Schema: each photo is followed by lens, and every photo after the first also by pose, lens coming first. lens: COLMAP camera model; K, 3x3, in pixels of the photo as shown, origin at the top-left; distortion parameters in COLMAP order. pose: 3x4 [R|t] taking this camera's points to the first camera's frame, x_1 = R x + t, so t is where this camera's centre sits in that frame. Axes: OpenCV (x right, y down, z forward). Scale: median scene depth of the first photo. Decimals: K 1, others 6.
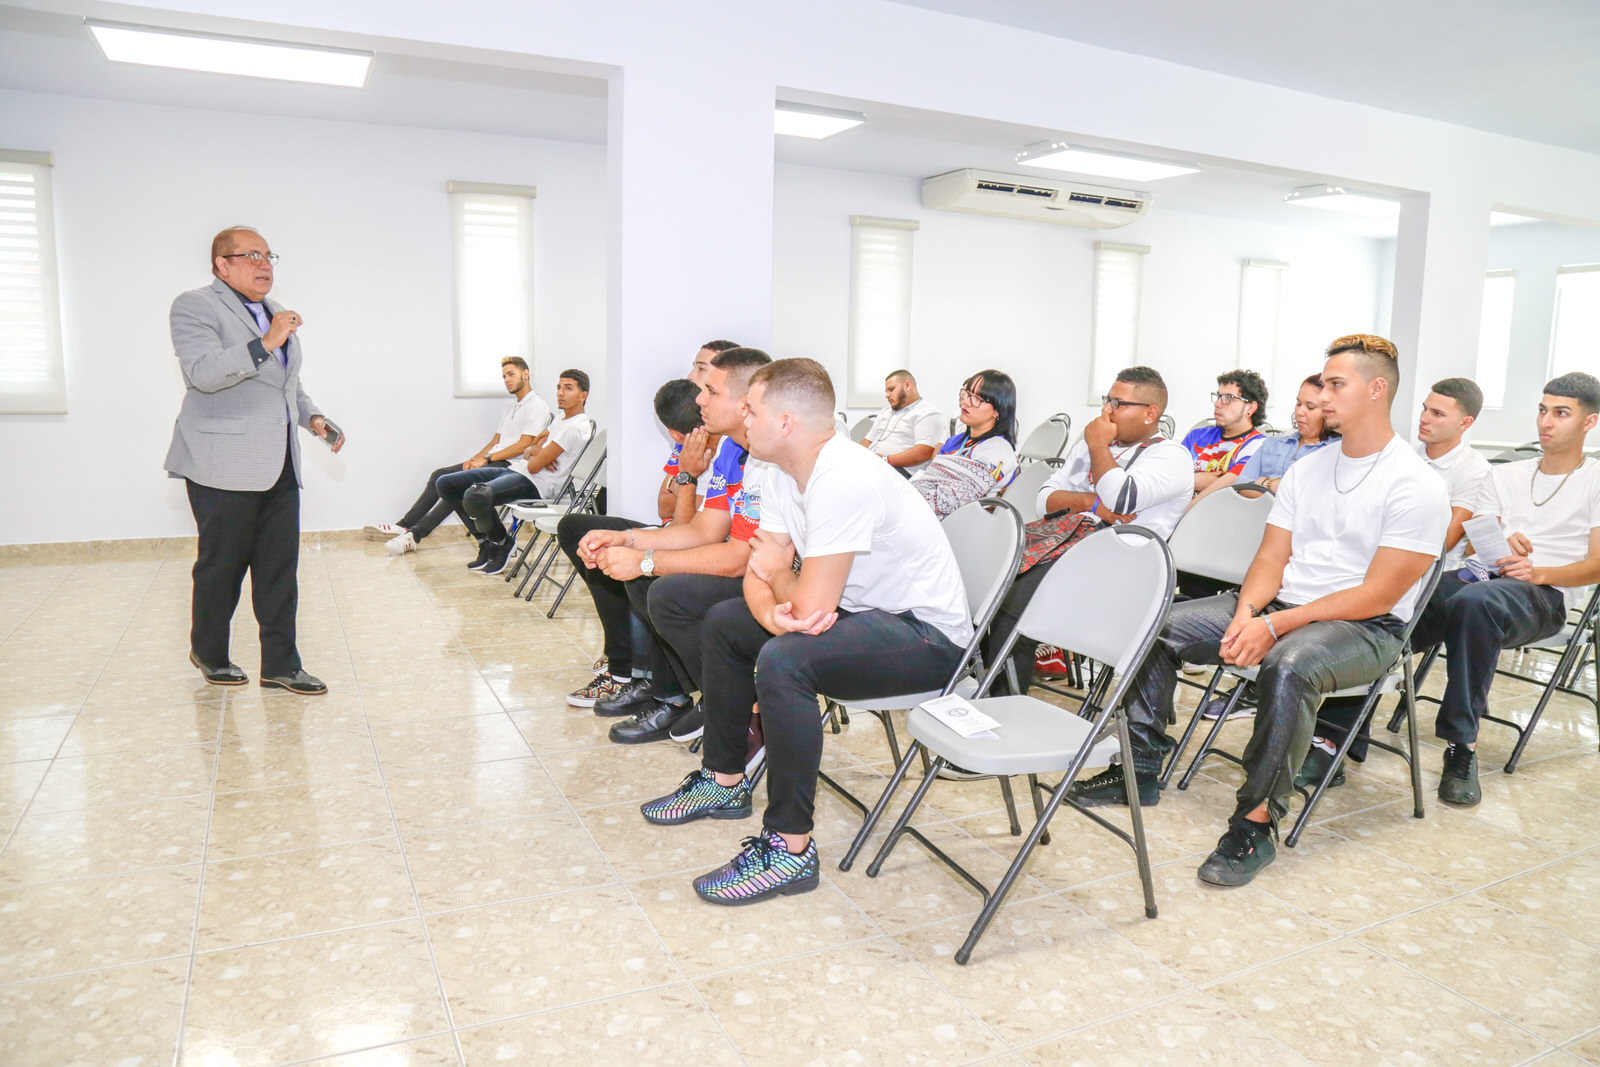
lens RADIAL K [[1091.0, 0, 800.0], [0, 1091.0, 533.5], [0, 0, 1]] dist [-0.115652, 0.055936]
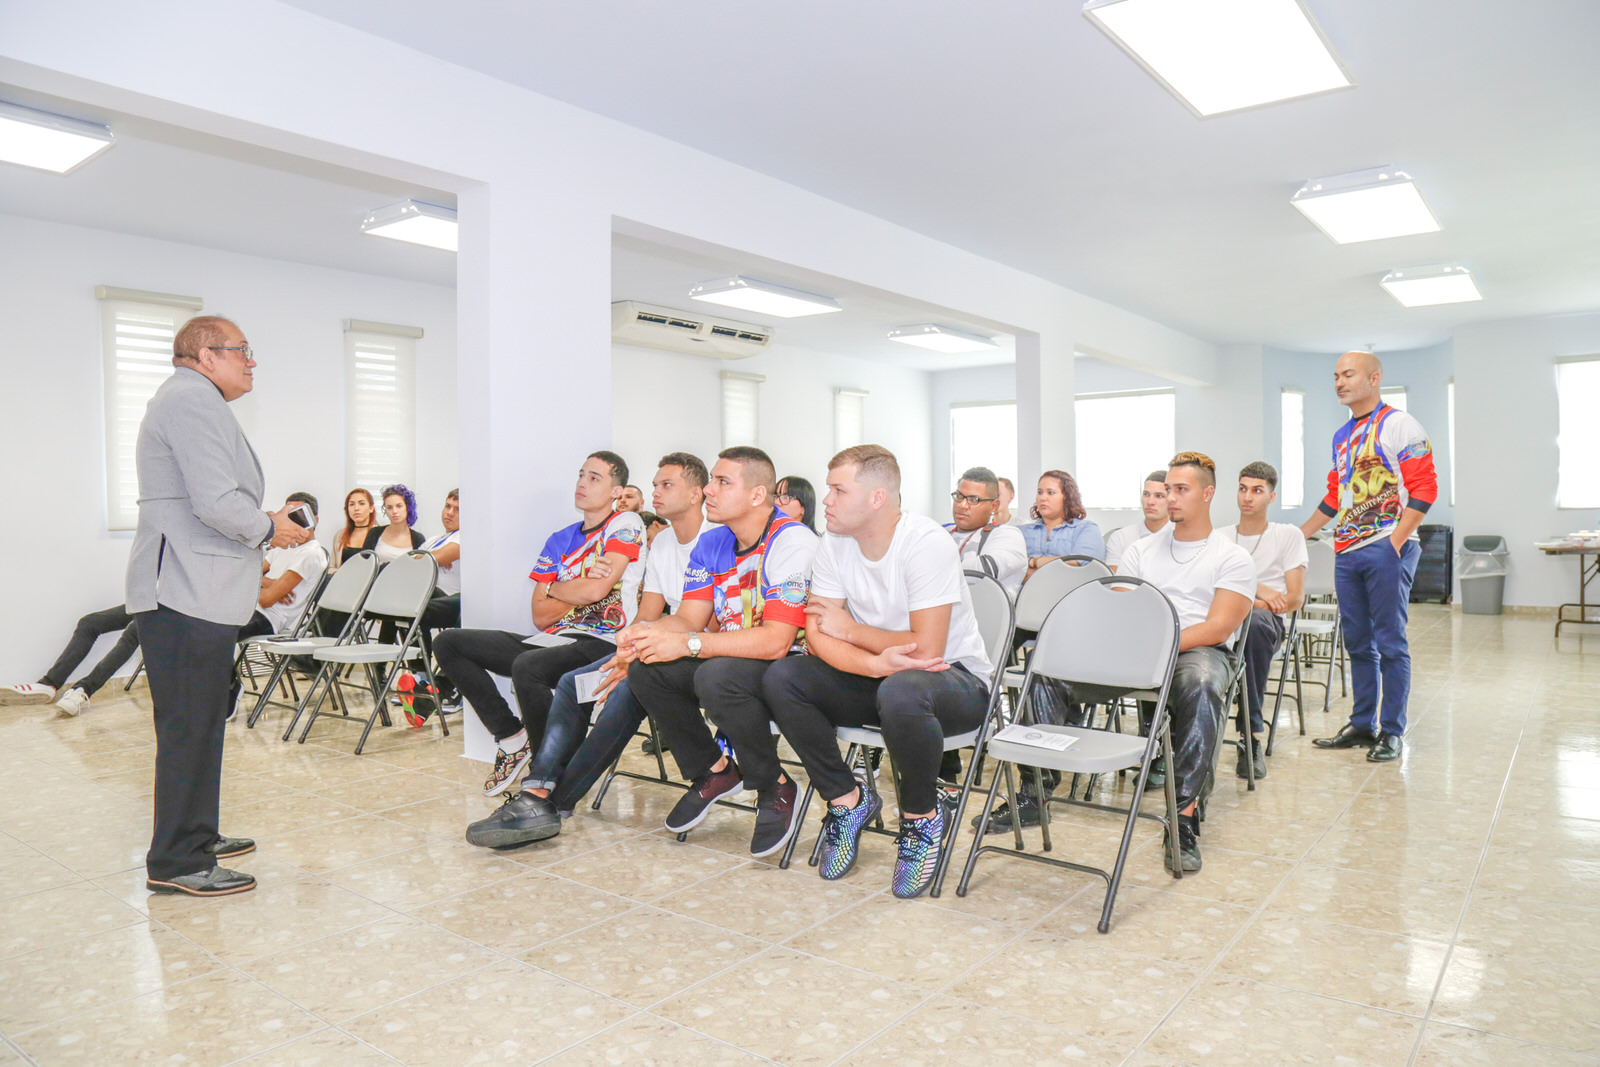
lens RADIAL K [[1091.0, 0, 800.0], [0, 1091.0, 533.5], [0, 0, 1]] dist [-0.115652, 0.055936]
pose [[0.895332, -0.039239, 0.443668, -0.223704], [0.092664, 0.990726, -0.099375, 0.013263], [-0.435654, 0.130086, 0.890664, 0.003771]]
